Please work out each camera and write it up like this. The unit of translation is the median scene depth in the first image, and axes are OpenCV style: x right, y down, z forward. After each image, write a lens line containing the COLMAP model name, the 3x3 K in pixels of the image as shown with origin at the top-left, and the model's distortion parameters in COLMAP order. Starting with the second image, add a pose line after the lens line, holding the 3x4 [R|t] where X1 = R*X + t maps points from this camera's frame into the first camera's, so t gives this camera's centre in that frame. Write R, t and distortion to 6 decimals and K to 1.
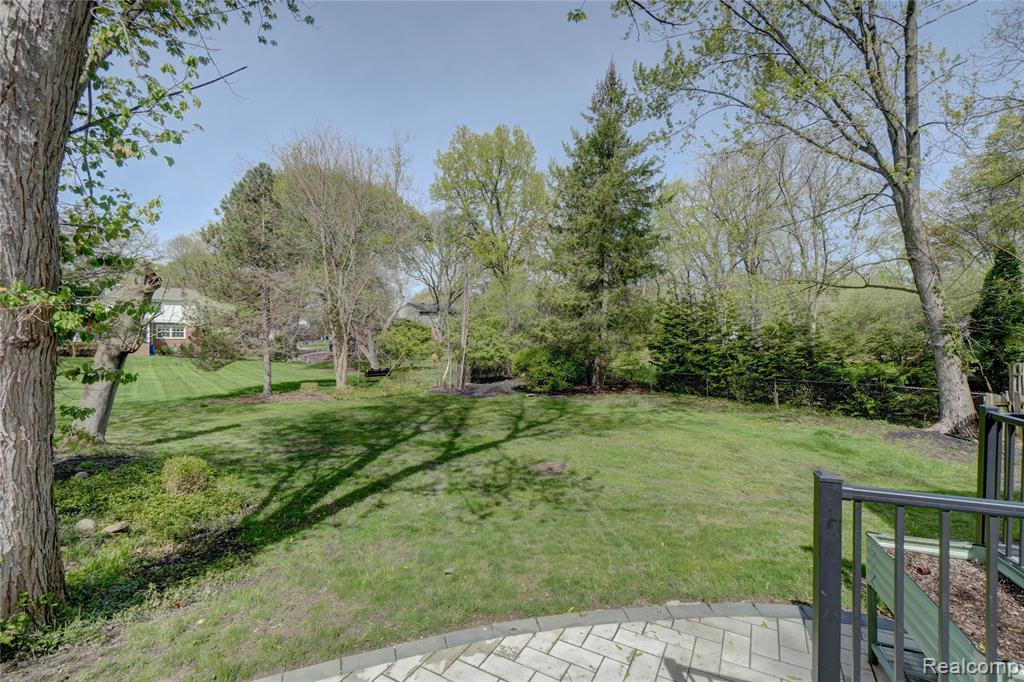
lens RADIAL K [[440.0, 0, 516.7], [0, 440.0, 341.1], [0, 0, 1]] dist [-0.002203, 0.000364]
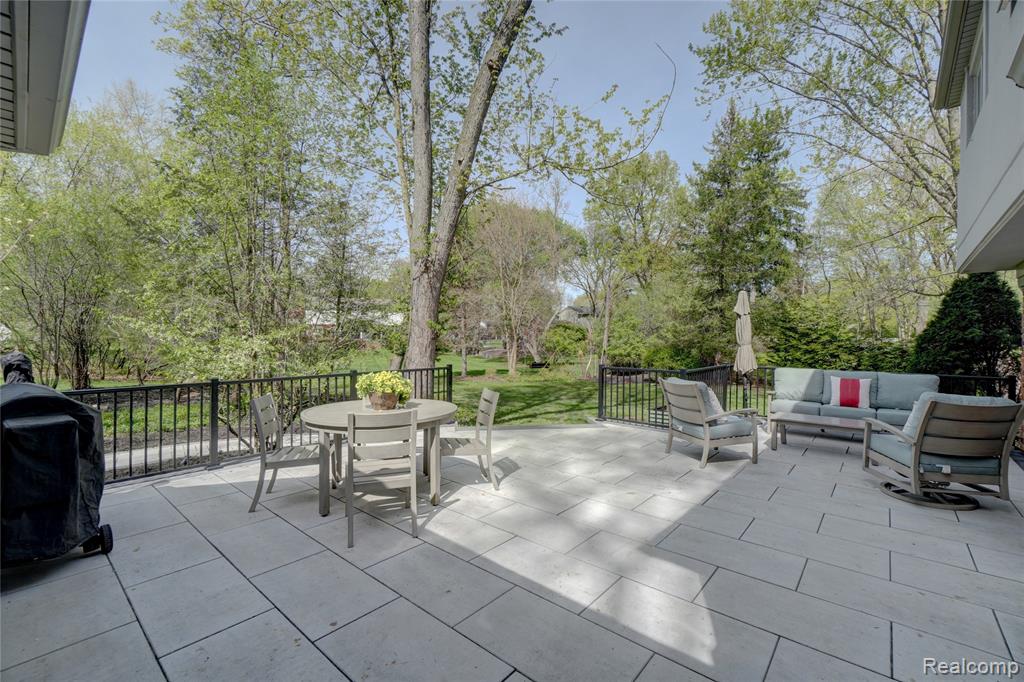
lens RADIAL K [[440.0, 0, 513.4], [0, 440.0, 338.6], [0, 0, 1]] dist [-0.002203, 0.000364]
pose [[0.929529, 0.005777, -0.368703, 0.119927], [-0.008116, 0.999956, -0.004792, 0.003138], [0.368658, 0.007447, 0.929535, -0.299958]]
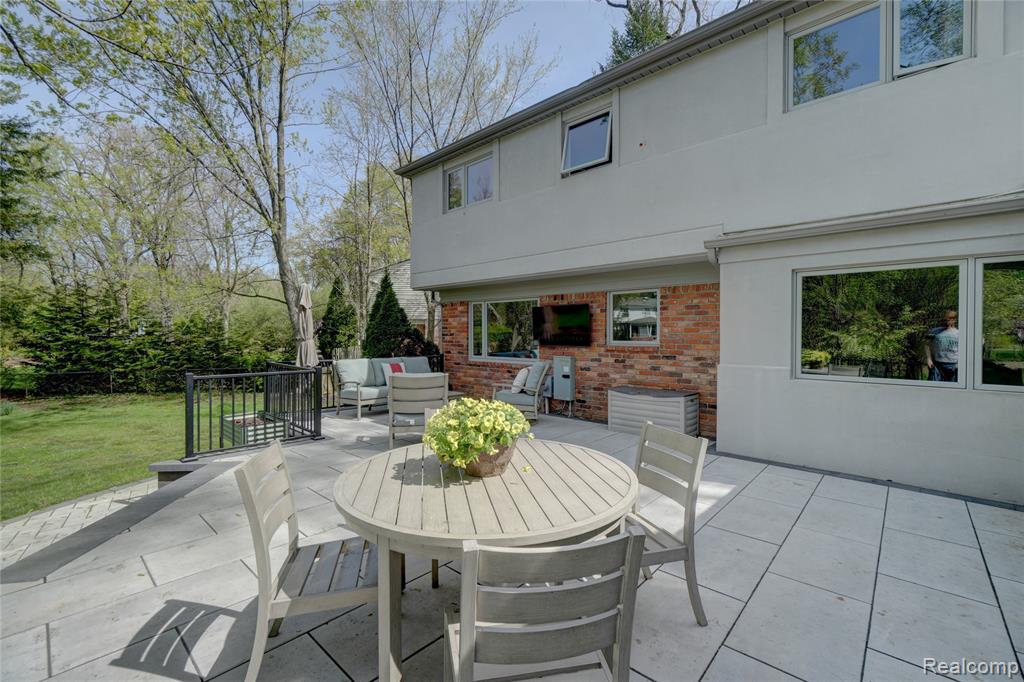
lens RADIAL K [[440.0, 0, 517.1], [0, 440.0, 335.7], [0, 0, 1]] dist [-0.002203, 0.000364]
pose [[0.389912, -0.002438, 0.920849, -0.098881], [0.006318, 0.999980, -0.000028, 0.002984], [-0.920831, 0.005829, 0.389919, -0.183199]]
